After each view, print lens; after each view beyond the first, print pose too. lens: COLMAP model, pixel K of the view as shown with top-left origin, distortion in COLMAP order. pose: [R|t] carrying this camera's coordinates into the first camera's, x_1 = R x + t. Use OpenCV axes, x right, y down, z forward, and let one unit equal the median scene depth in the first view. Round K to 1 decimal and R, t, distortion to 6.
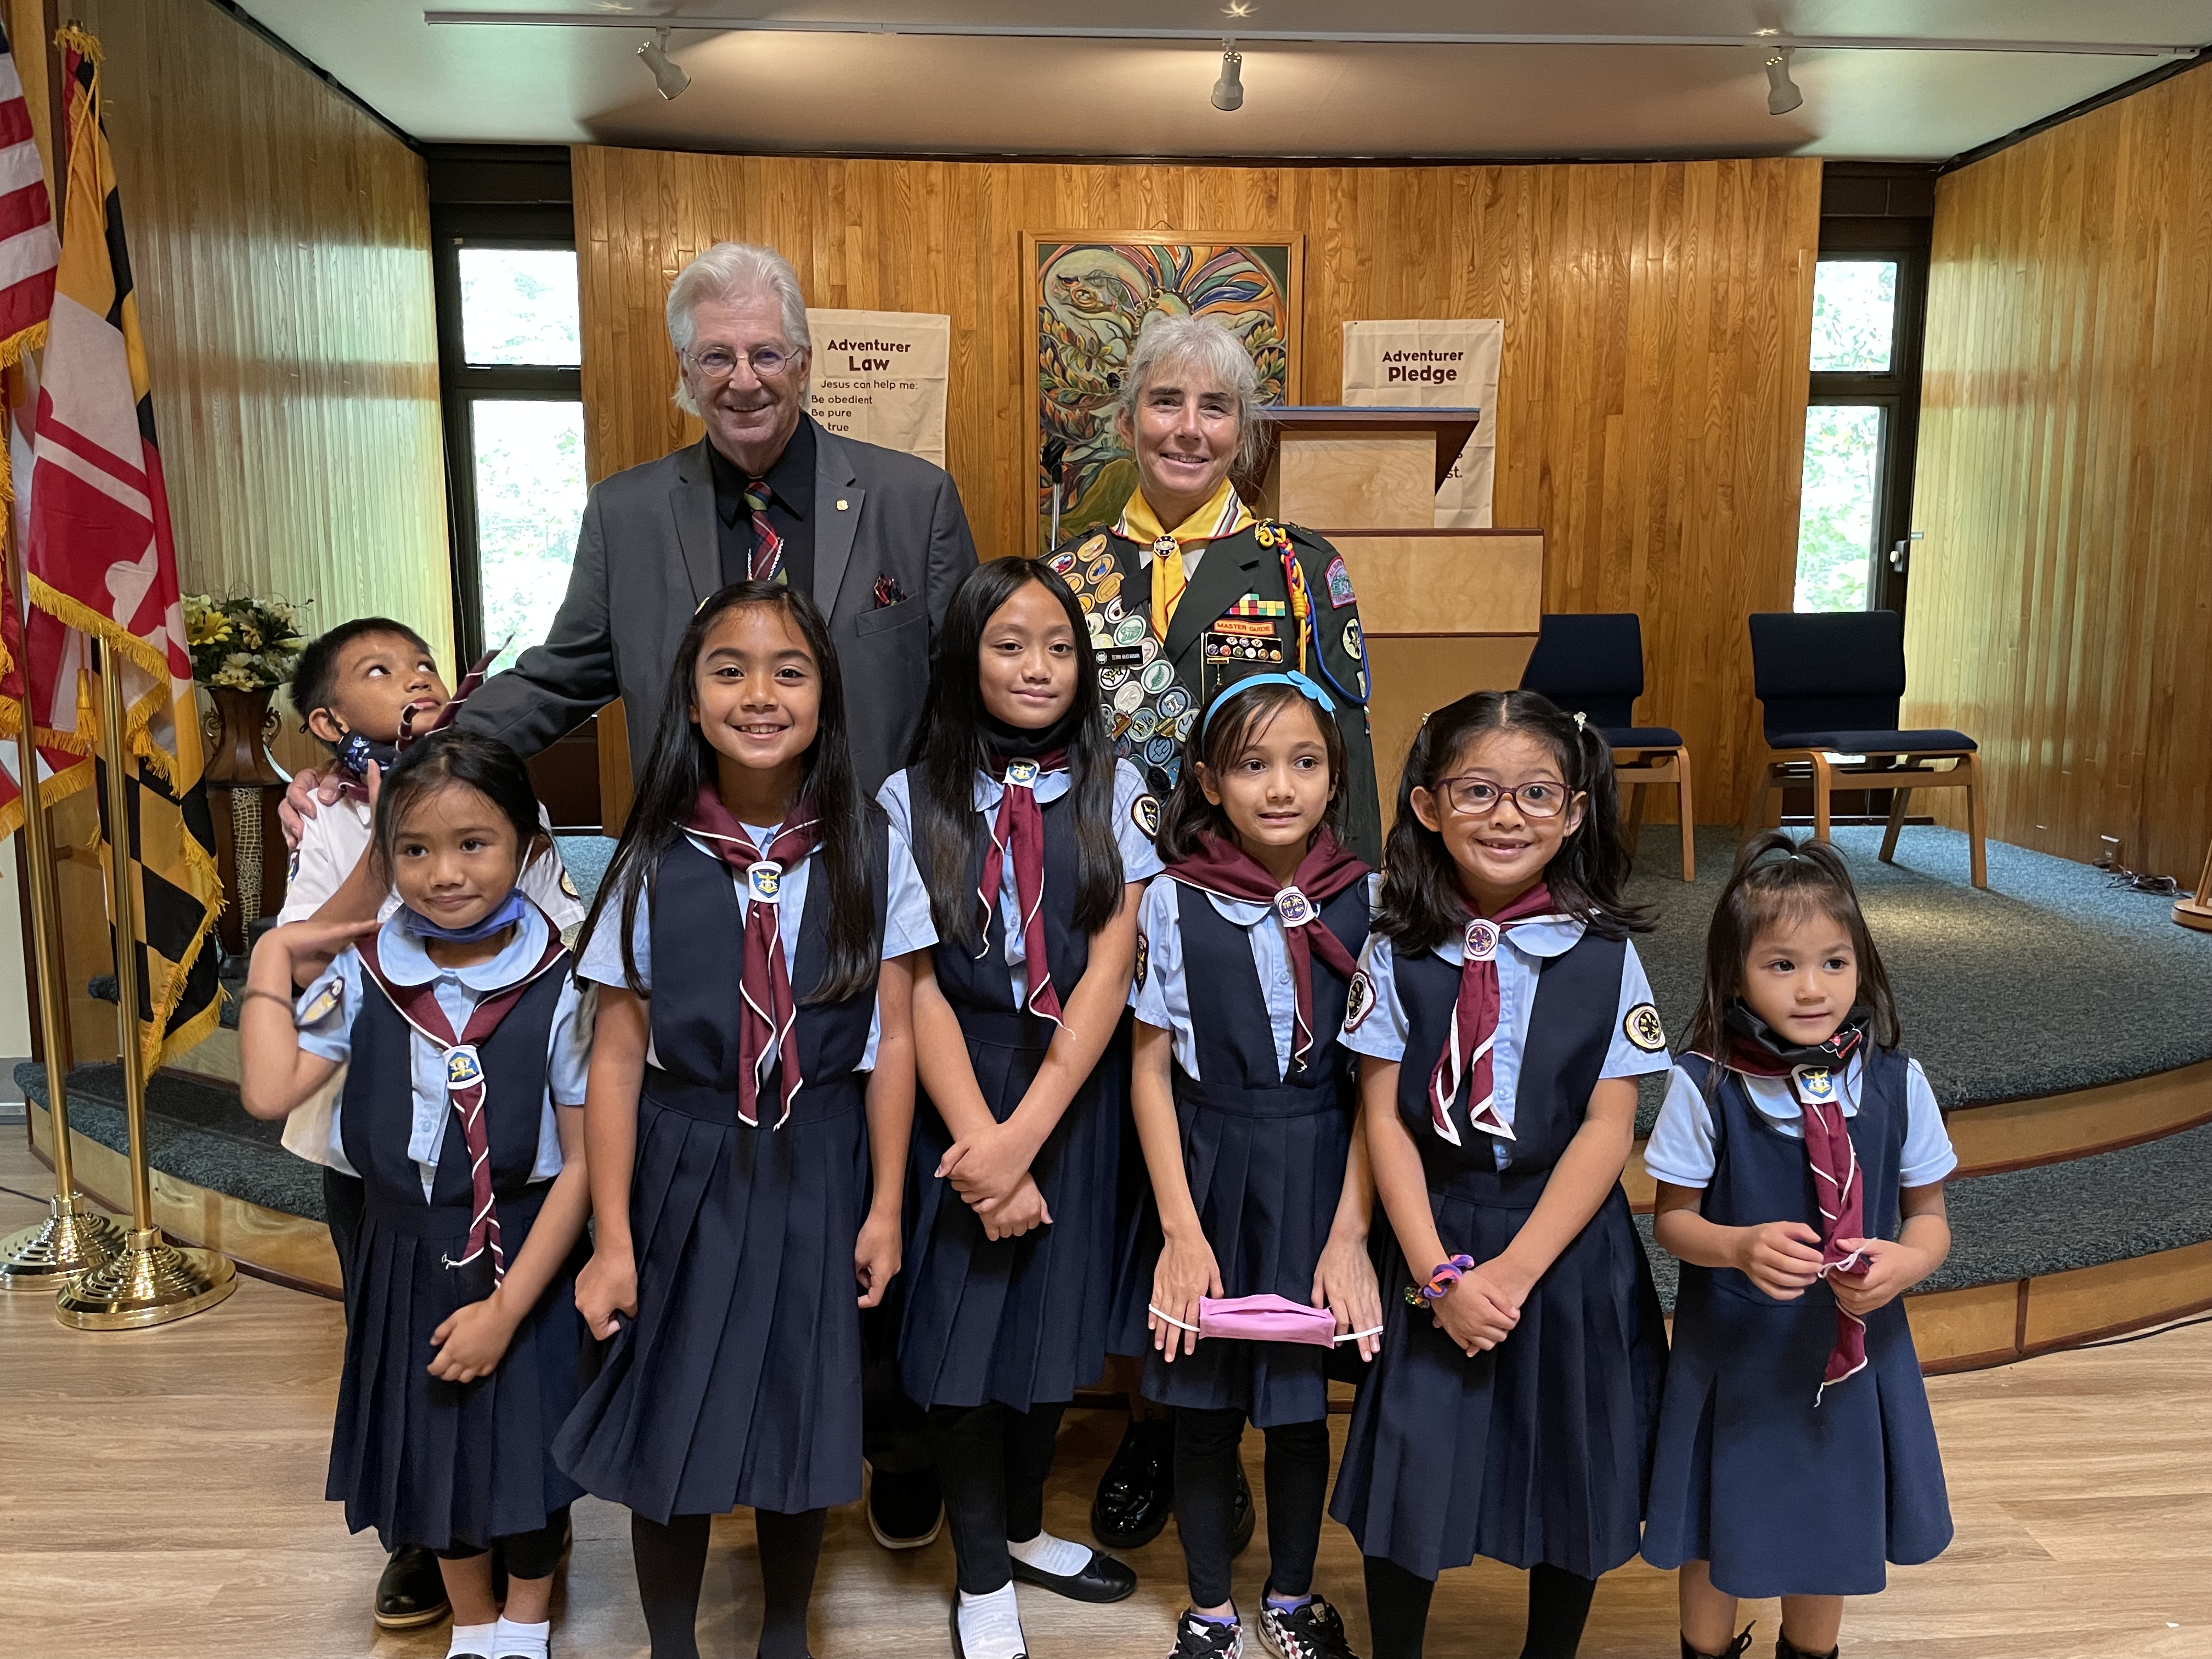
lens RADIAL K [[1667.2, 0, 1104.3], [0, 1667.2, 815.5], [0, 0, 1]] dist [0.089511, -0.122991]
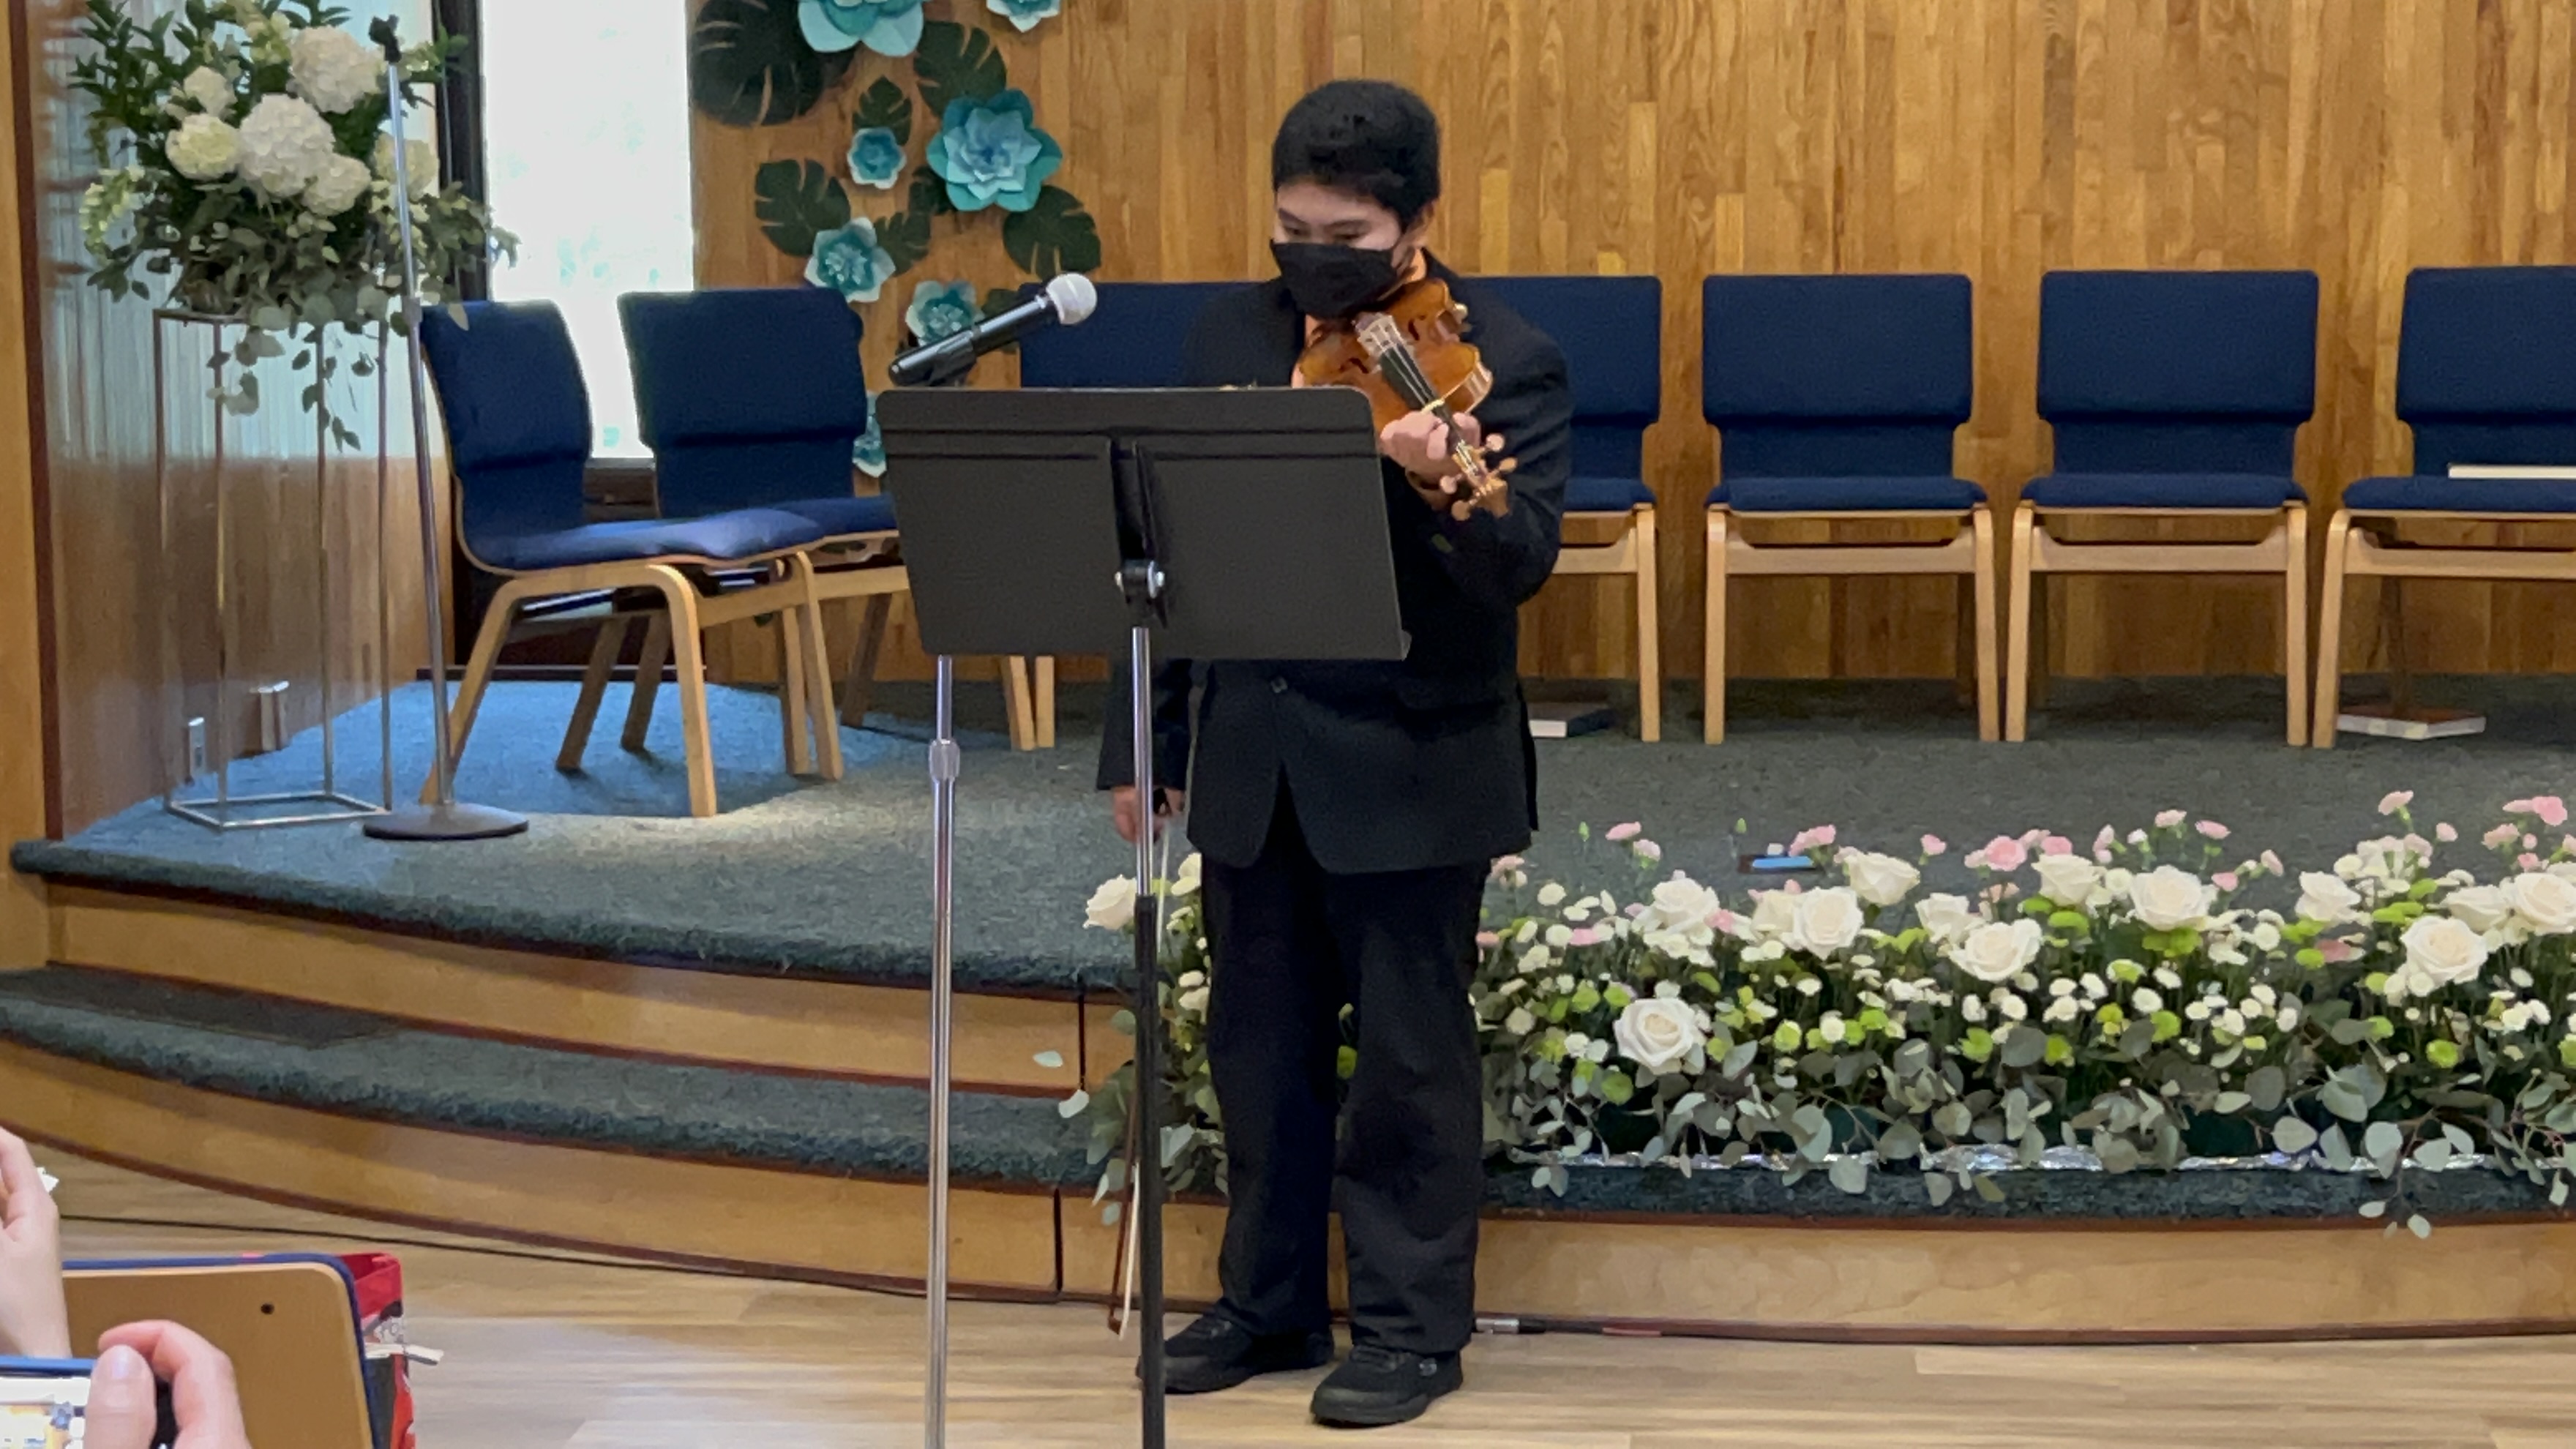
lens RADIAL K [[4987.0, 0, 1288.6], [0, 4987.0, 737.9], [0, 0, 1]] dist [0.355367, -2.257149]
pose [[0.989800, 0.008056, -0.142235, 0.123209], [-0.009087, 0.999937, -0.006600, 0.038897], [0.142172, 0.007825, 0.989811, -0.594030]]
